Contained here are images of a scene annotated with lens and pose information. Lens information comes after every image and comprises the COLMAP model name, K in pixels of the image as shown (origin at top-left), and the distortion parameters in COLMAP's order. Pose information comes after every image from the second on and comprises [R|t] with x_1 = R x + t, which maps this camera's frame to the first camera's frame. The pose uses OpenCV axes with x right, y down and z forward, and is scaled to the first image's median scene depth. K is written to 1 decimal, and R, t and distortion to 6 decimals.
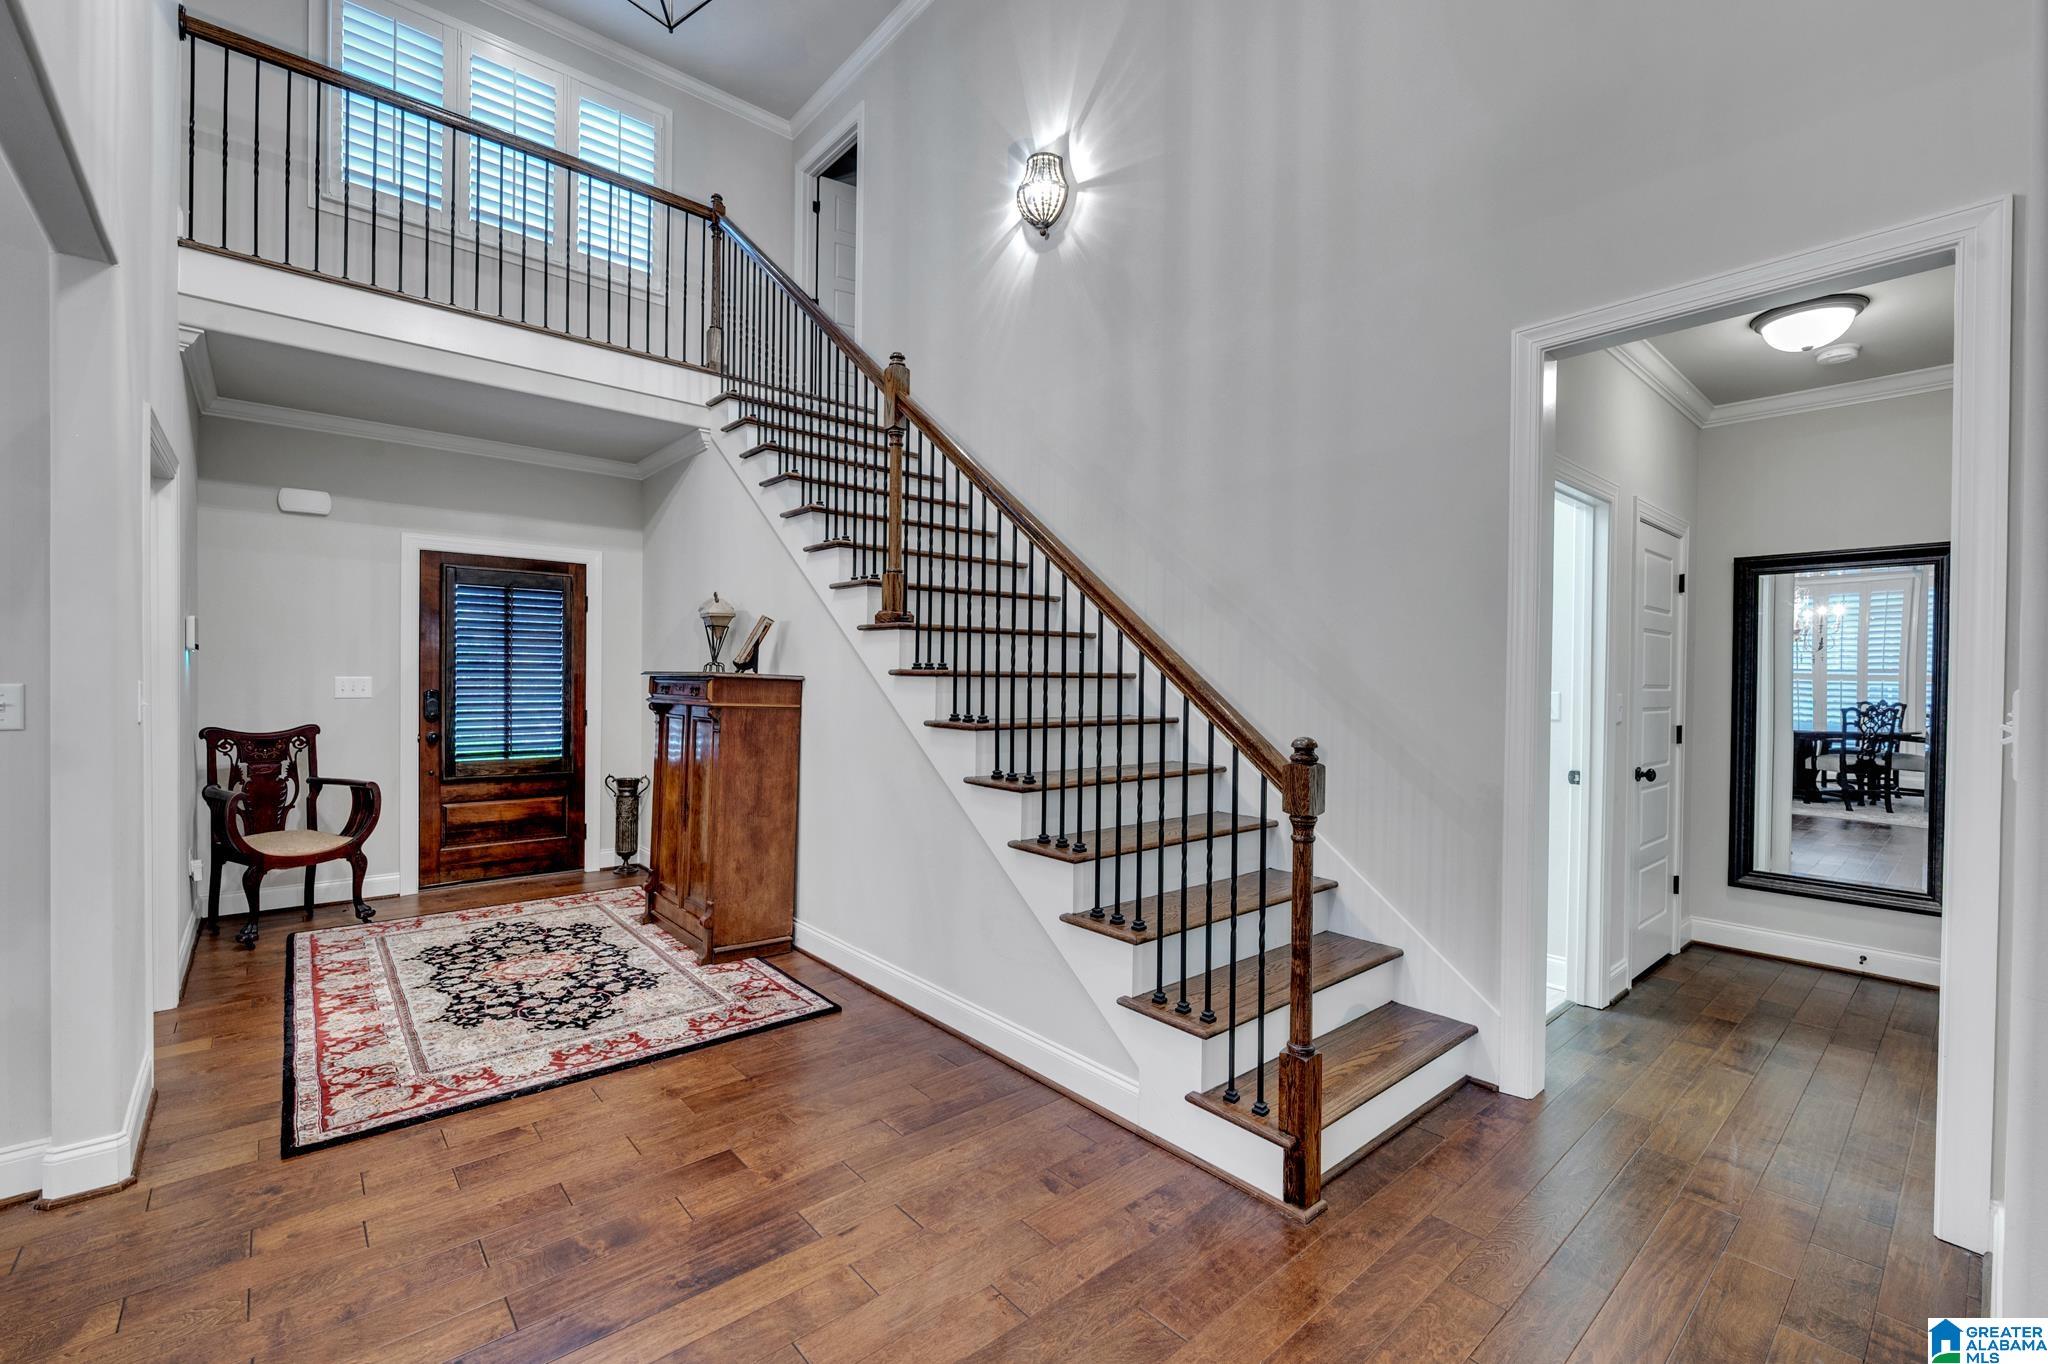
lens RADIAL K [[861.0, 0, 1023.2], [0, 861.0, 687.5], [0, 0, 1]] dist [-0.002942, -0.000676]
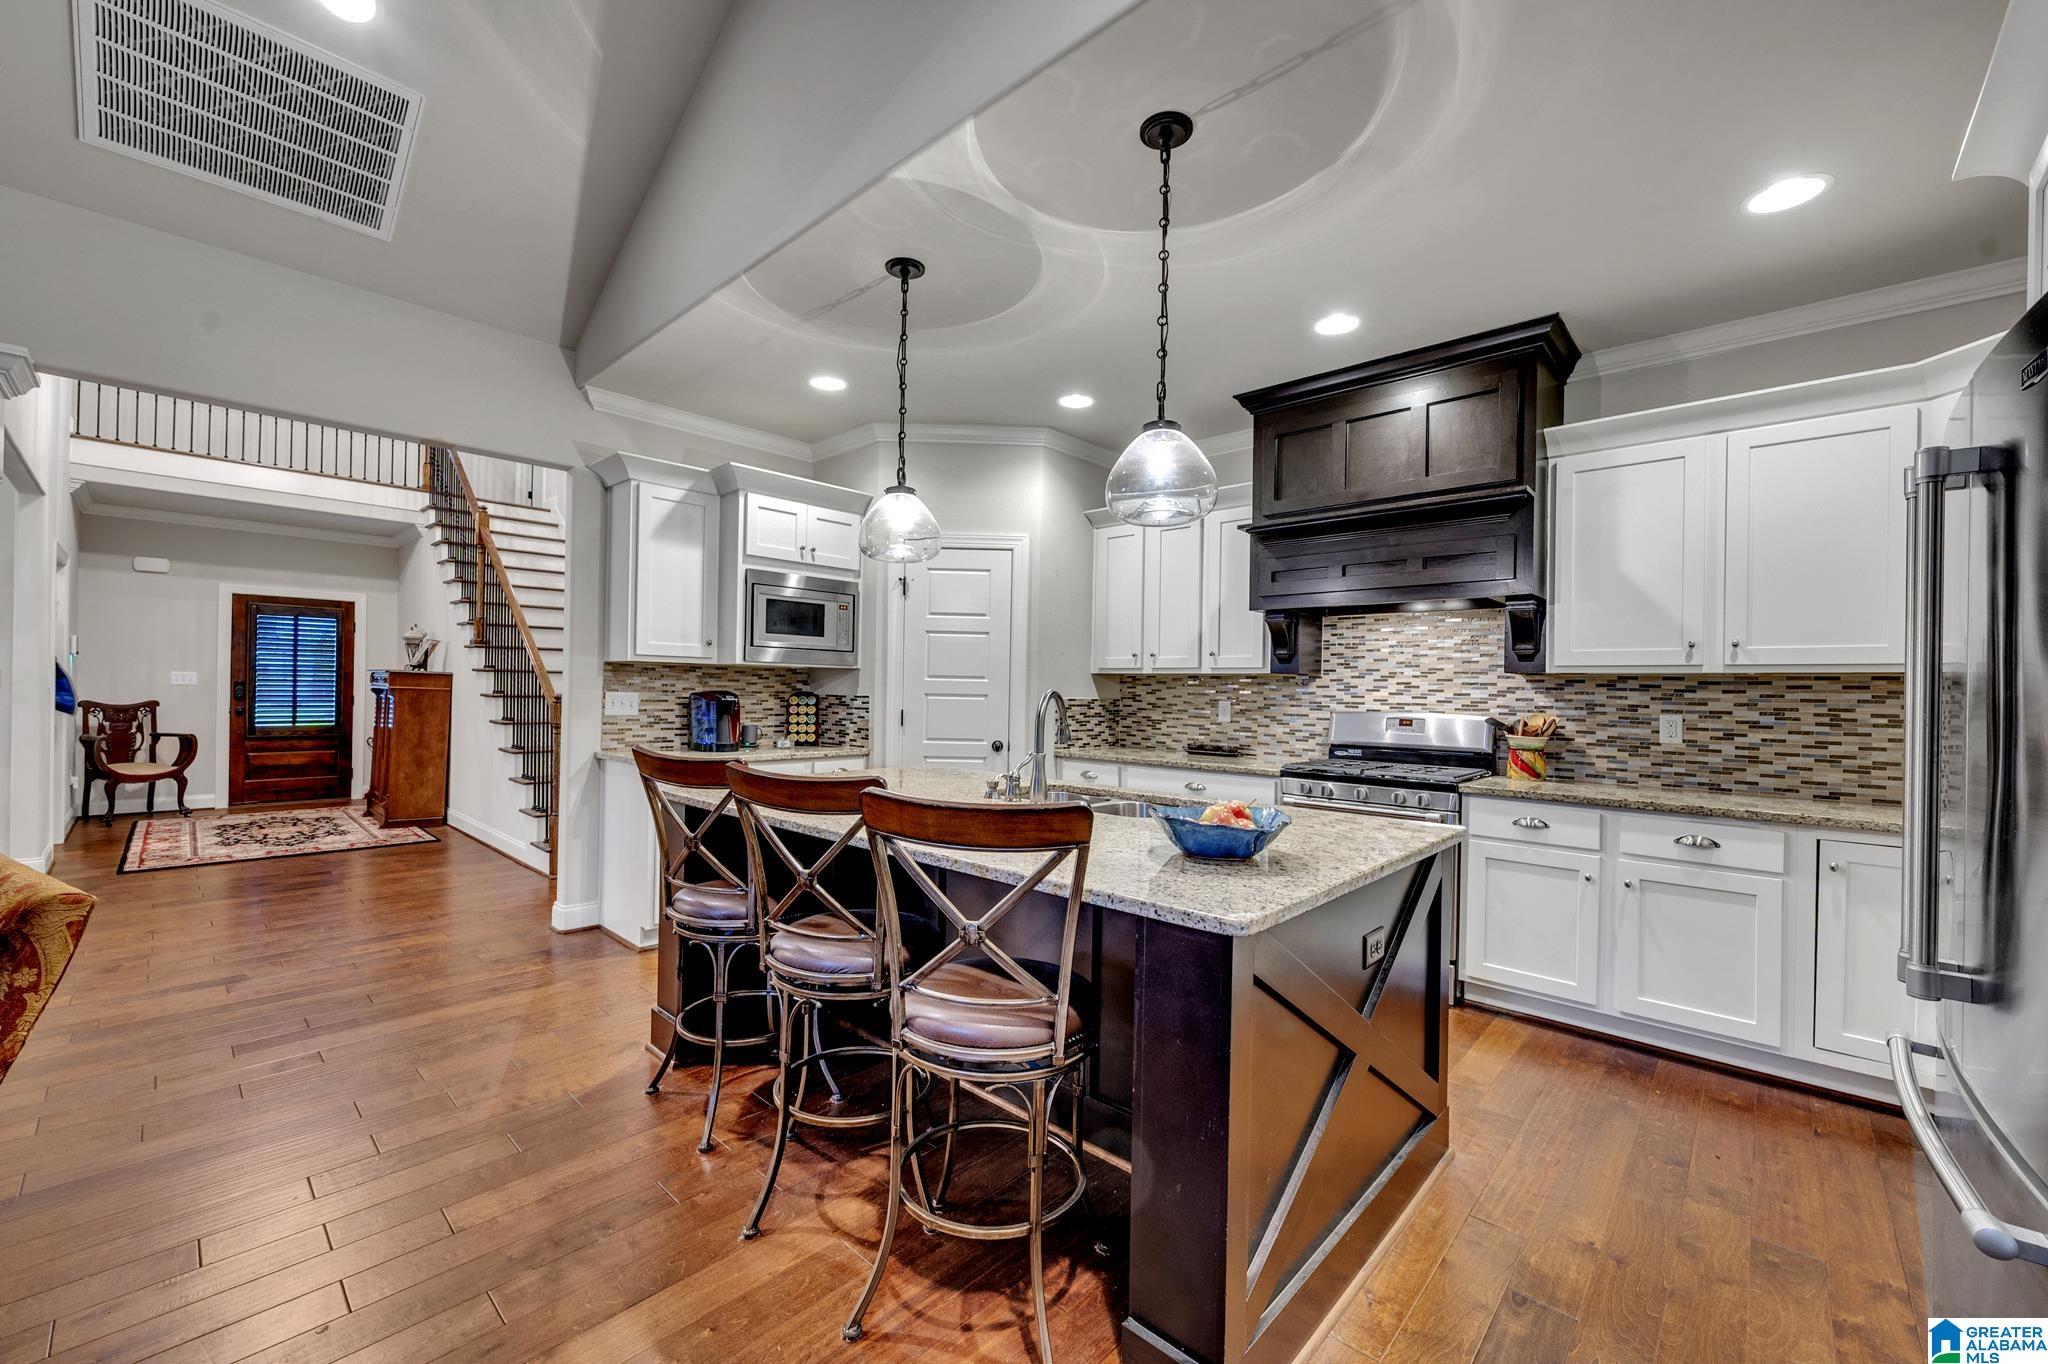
lens RADIAL K [[810.2, 0, 1020.4], [0, 810.2, 686.0], [0, 0, 1]] dist [0.001321, -0.000205]
pose [[0.995100, 0.005729, 0.098705, 0.691537], [-0.004621, 0.999924, -0.011444, 0.026230], [-0.098763, 0.010932, 0.995051, -0.733829]]
